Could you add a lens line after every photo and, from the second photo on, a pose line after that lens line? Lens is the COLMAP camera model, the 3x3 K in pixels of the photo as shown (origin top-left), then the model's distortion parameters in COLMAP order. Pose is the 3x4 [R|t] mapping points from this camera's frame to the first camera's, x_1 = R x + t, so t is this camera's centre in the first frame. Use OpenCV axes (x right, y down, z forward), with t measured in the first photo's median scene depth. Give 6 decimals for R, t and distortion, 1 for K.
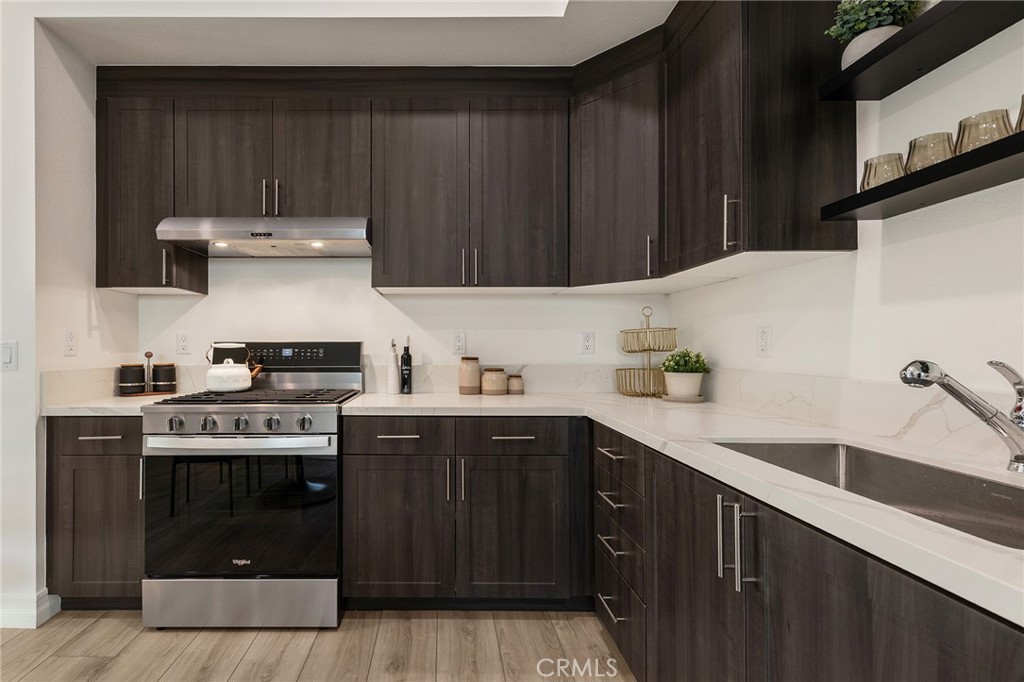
lens RADIAL K [[432.7, 0, 448.9], [0, 432.7, 346.1], [0, 0, 1]] dist [-0.000945, -0.000196]
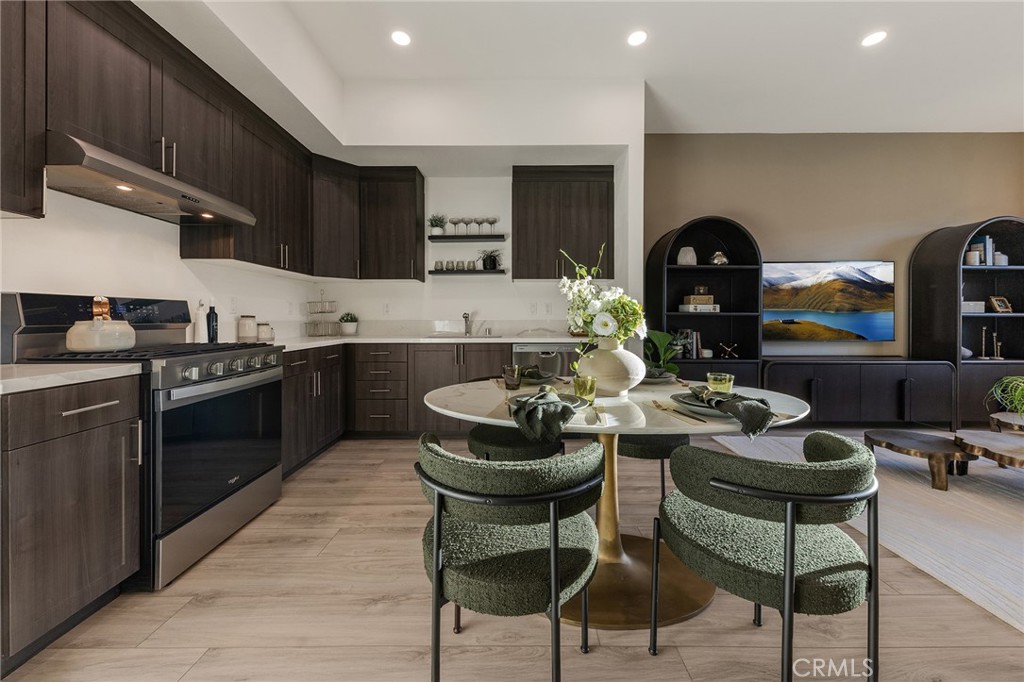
lens RADIAL K [[416.0, 0, 510.9], [0, 416.0, 319.5], [0, 0, 1]] dist [0.002940, 0.000363]
pose [[0.000003, -0.001172, 0.999999, -1.566074], [-0.000819, 0.999999, 0.001172, 0.044064], [-1.000000, -0.000819, 0.000002, 0.208136]]
